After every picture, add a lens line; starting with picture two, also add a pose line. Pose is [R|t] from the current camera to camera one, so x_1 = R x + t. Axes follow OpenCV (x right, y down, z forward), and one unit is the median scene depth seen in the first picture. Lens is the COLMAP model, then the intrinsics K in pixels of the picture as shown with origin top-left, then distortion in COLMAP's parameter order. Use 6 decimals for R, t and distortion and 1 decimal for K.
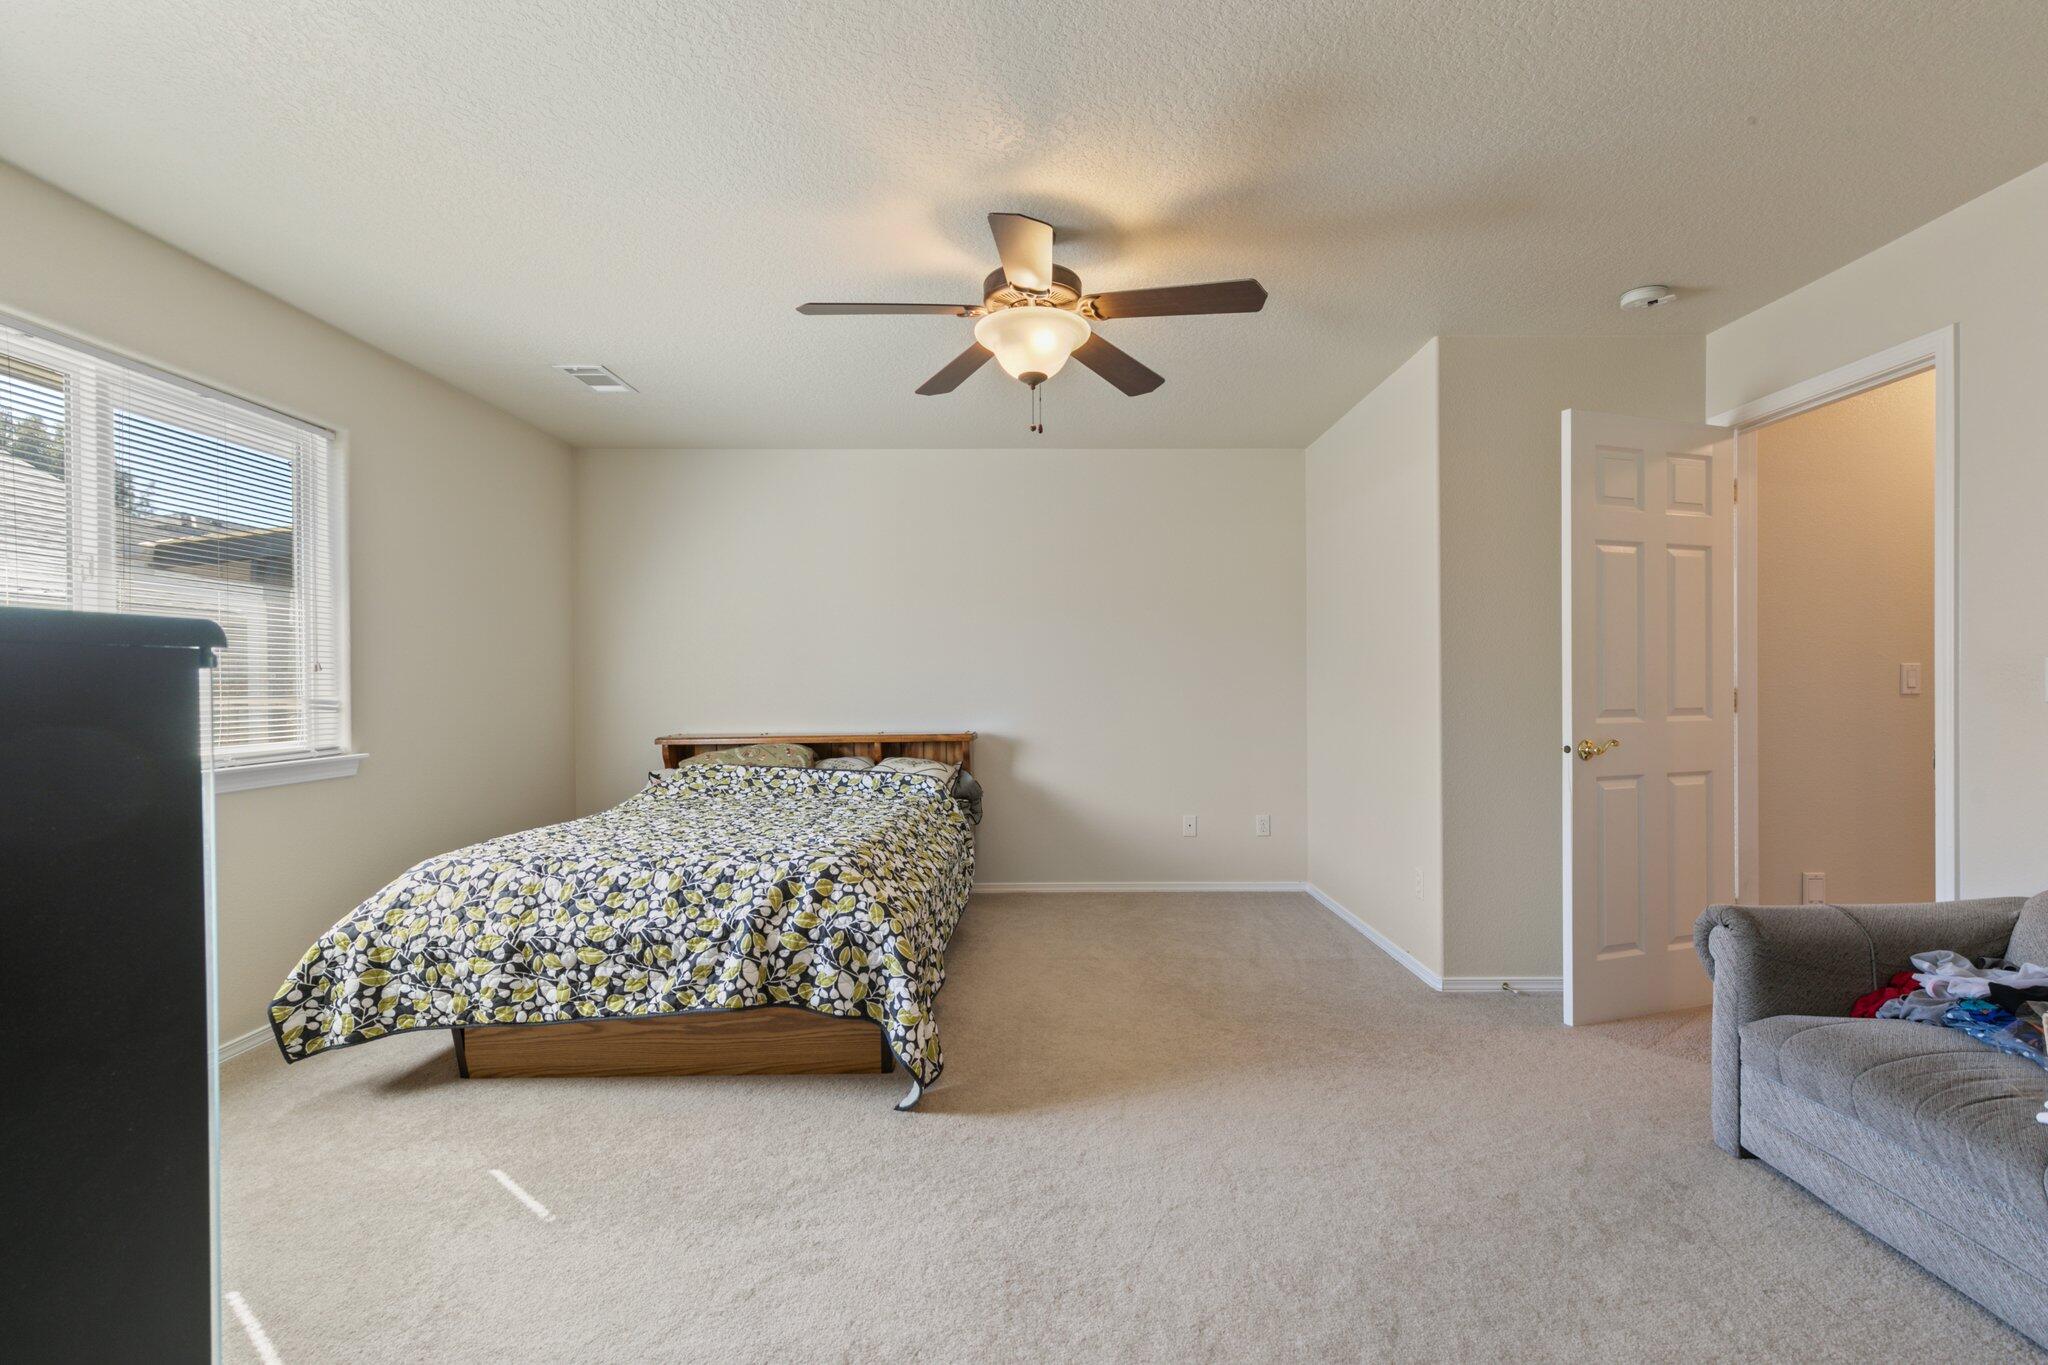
lens RADIAL K [[913.3, 0, 1030.4], [0, 913.3, 683.1], [0, 0, 1]] dist [0.006334, -0.000908]
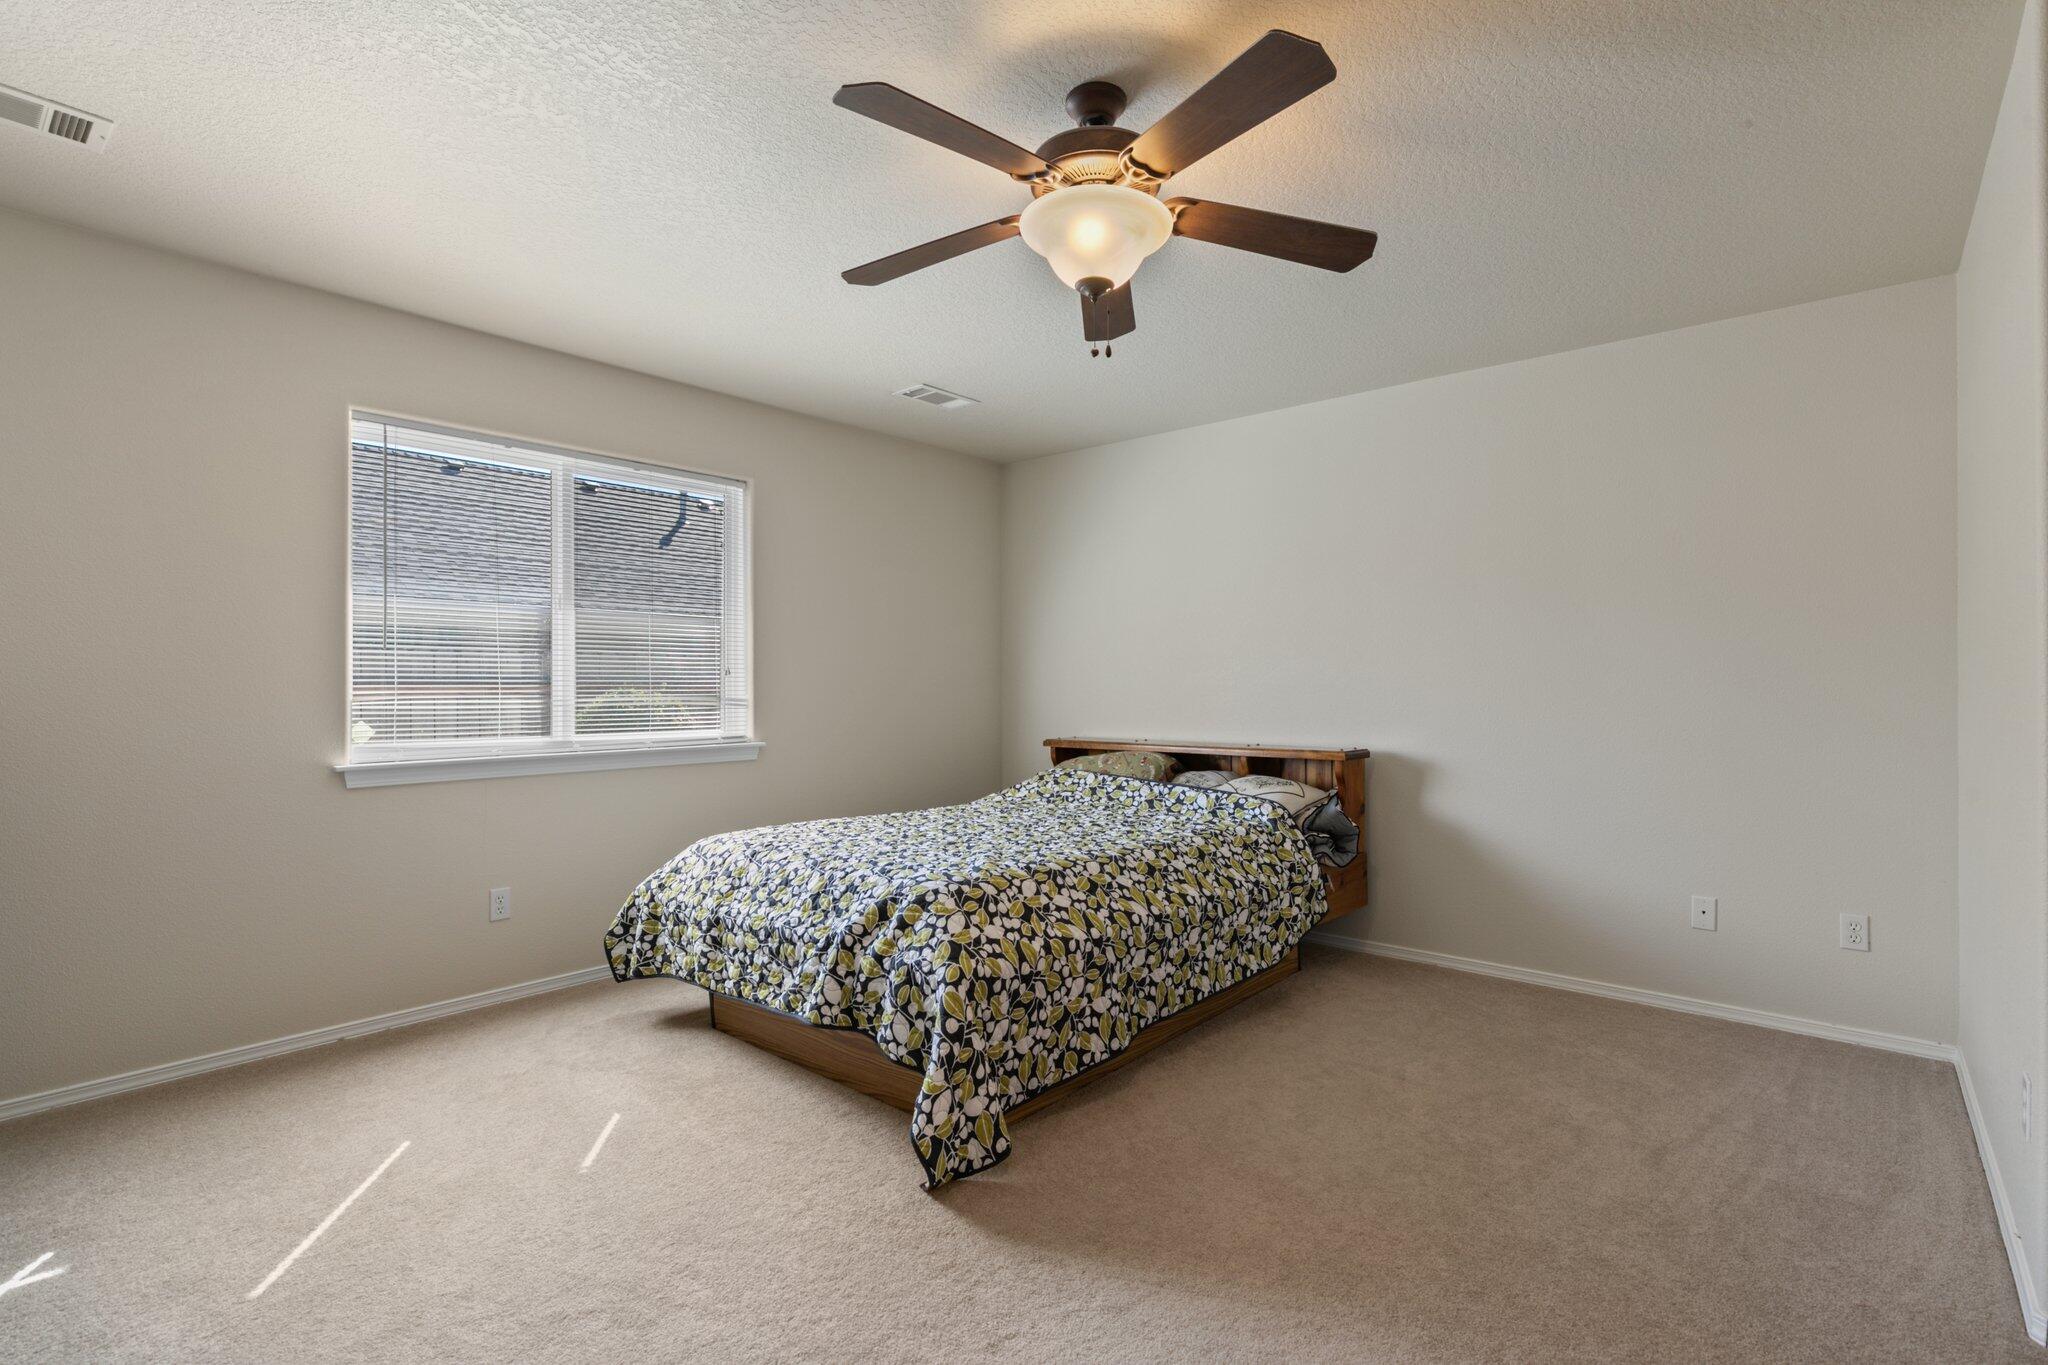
lens RADIAL K [[938.7, 0, 1026.5], [0, 938.7, 681.4], [0, 0, 1]] dist [-0.004131, -0.001443]
pose [[0.758119, 0.002457, -0.652112, 0.475206], [-0.004278, 0.999990, -0.001206, -0.005919], [0.652102, 0.003704, 0.758122, 0.378430]]
